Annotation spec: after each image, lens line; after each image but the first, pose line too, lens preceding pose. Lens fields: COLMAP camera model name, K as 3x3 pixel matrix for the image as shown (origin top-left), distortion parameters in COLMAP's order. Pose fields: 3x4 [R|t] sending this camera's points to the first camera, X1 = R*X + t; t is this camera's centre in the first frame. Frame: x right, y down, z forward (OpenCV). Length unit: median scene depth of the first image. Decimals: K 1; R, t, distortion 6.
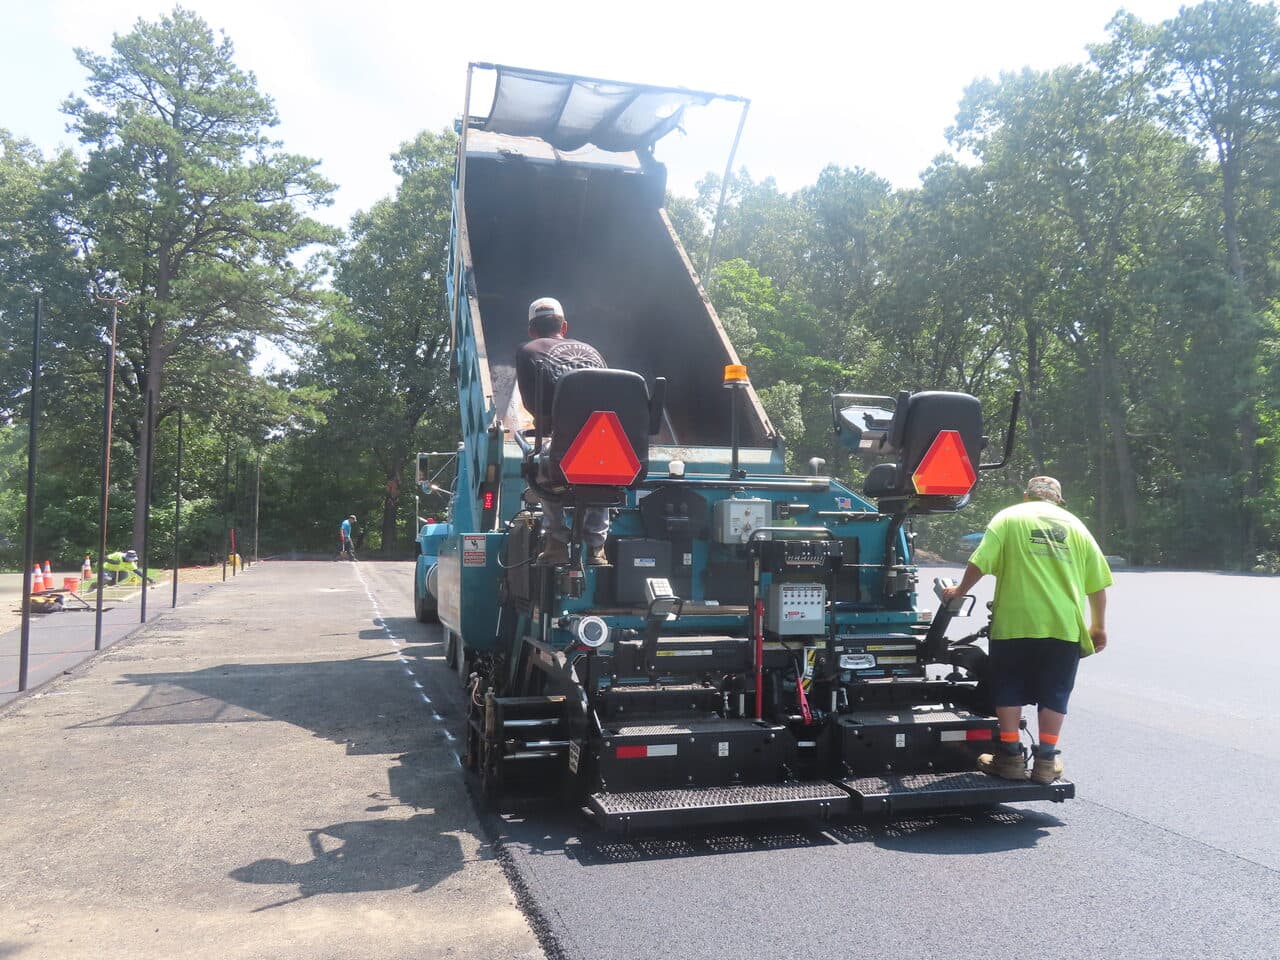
lens RADIAL K [[1096.0, 0, 641.9], [0, 1096.0, 462.7], [0, 0, 1]] dist [0.040478, -0.008123]
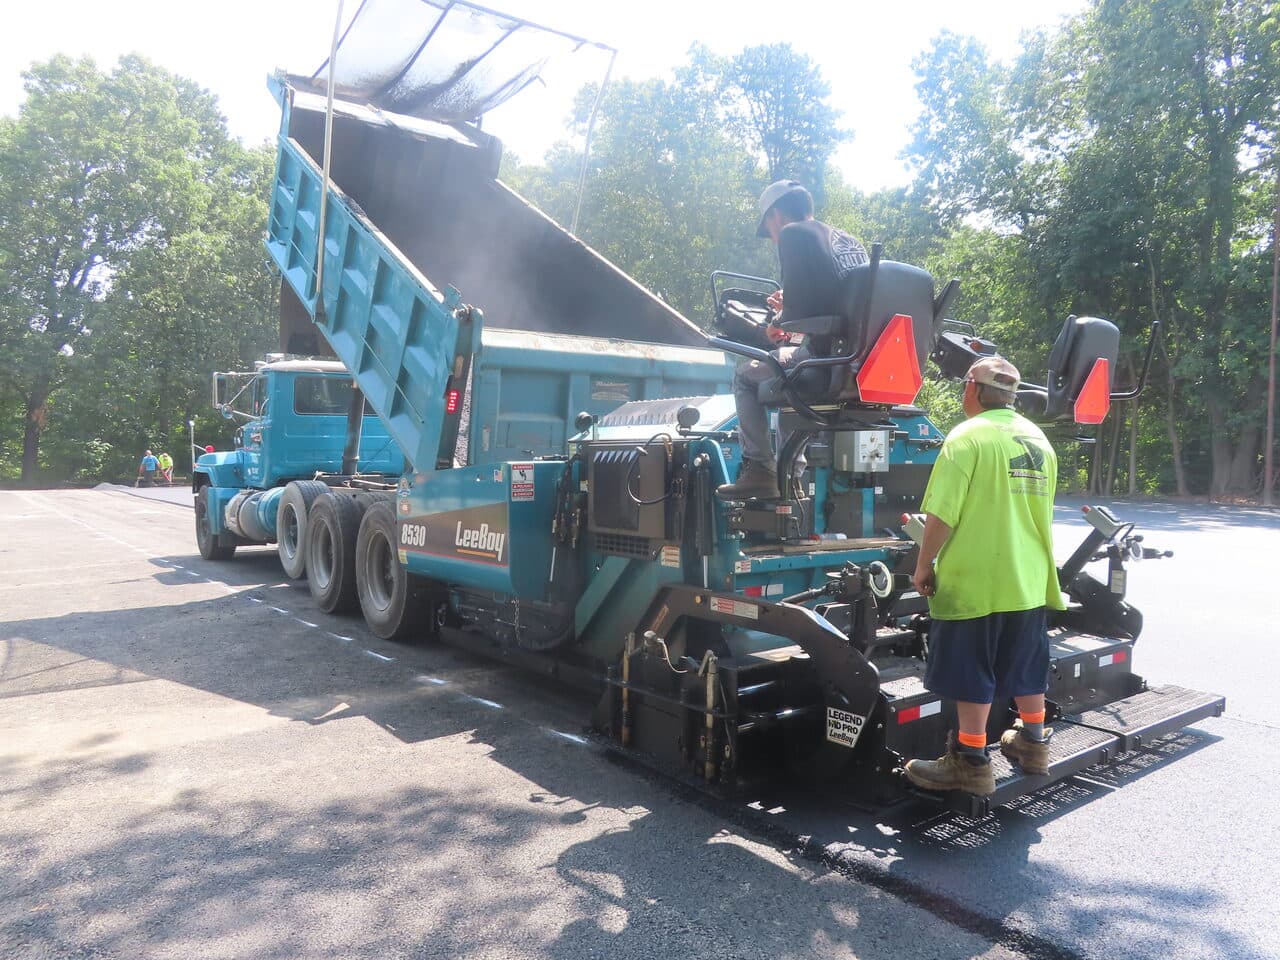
lens RADIAL K [[914.4, 0, 640.6], [0, 914.4, 484.3], [0, 0, 1]] dist [-0.025839, 0.000561]
pose [[0.924662, -0.020722, 0.380225, -0.375205], [-0.014931, 0.995777, 0.090580, 0.018877], [-0.380496, -0.089433, 0.920448, 0.354918]]
